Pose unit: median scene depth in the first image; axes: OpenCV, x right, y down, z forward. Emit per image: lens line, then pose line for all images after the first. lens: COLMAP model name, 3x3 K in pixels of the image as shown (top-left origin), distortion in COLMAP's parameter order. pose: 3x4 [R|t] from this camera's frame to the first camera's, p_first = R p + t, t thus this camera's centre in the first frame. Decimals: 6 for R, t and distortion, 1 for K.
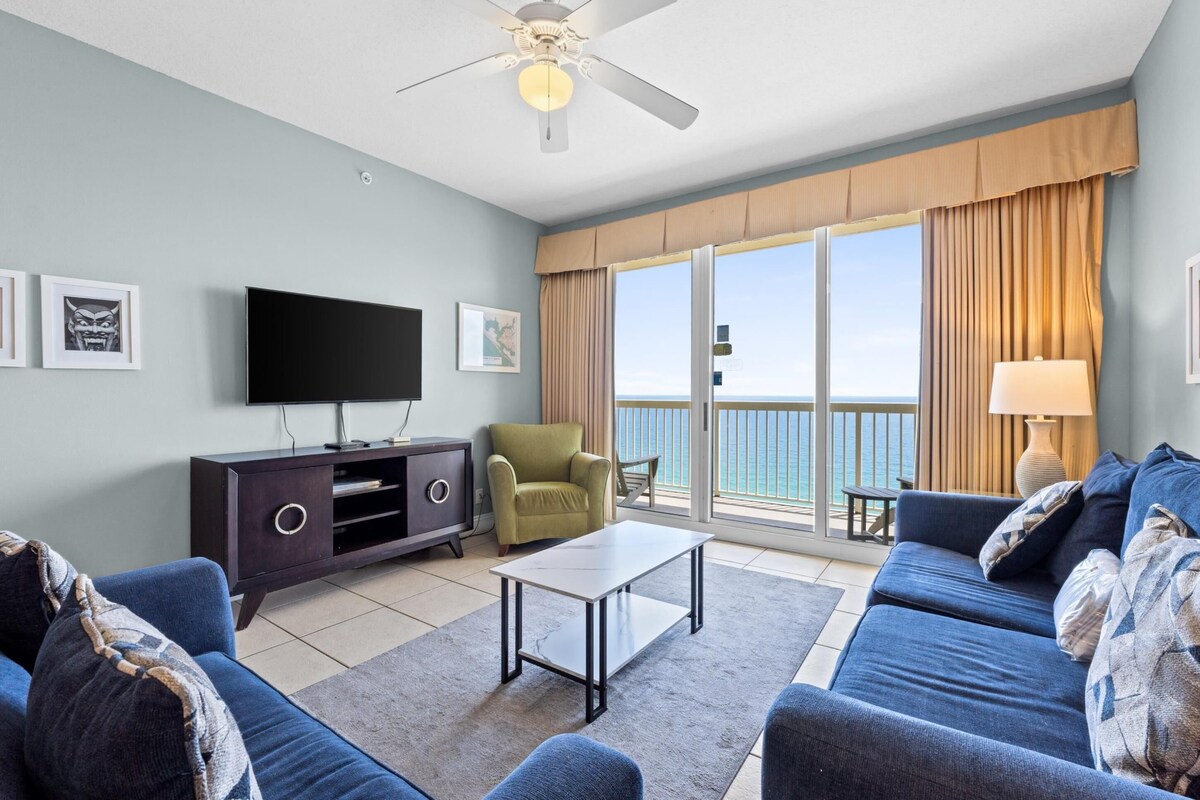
lens RADIAL K [[524.7, 0, 601.2], [0, 524.7, 402.1], [0, 0, 1]] dist [-0.002148, -0.000391]
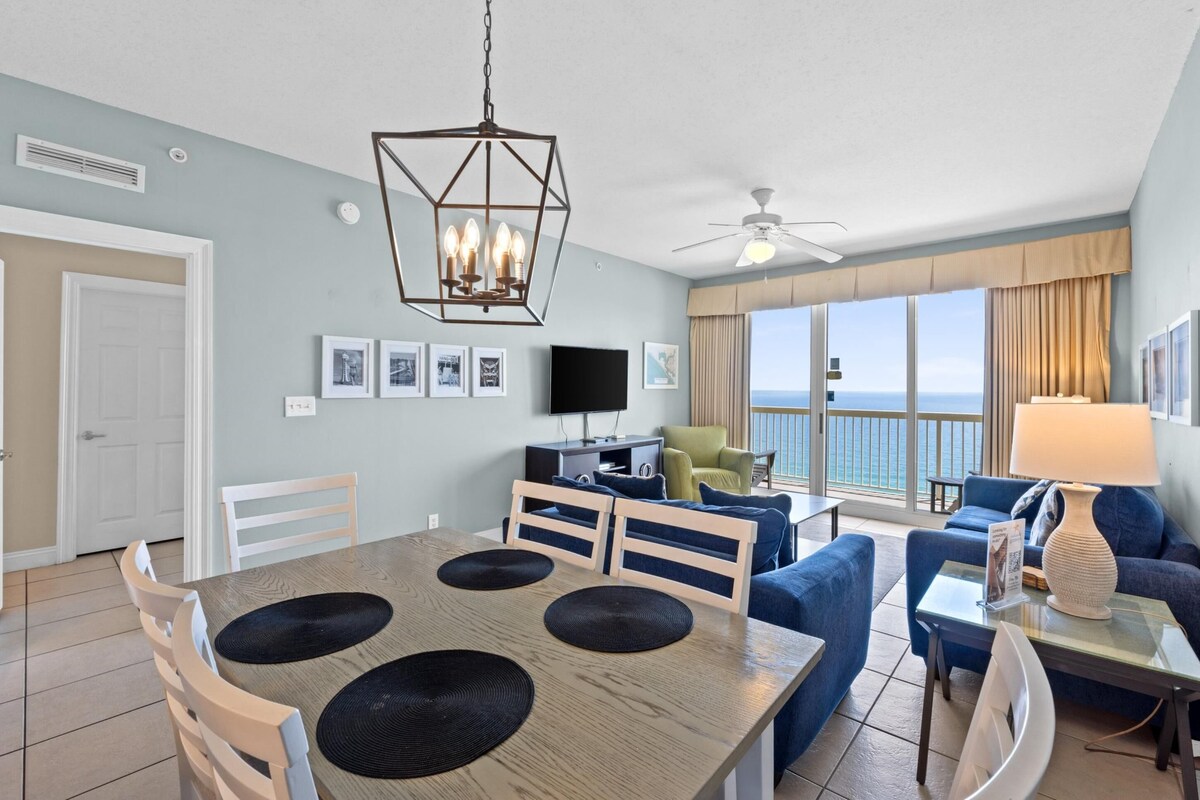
lens RADIAL K [[524.7, 0, 601.0], [0, 524.7, 389.8], [0, 0, 1]] dist [-0.002148, -0.000391]
pose [[0.993075, 0.007447, -0.117248, -0.244954], [-0.008790, 0.999902, -0.010940, -0.046108], [0.117155, 0.011895, 0.993042, -0.502315]]
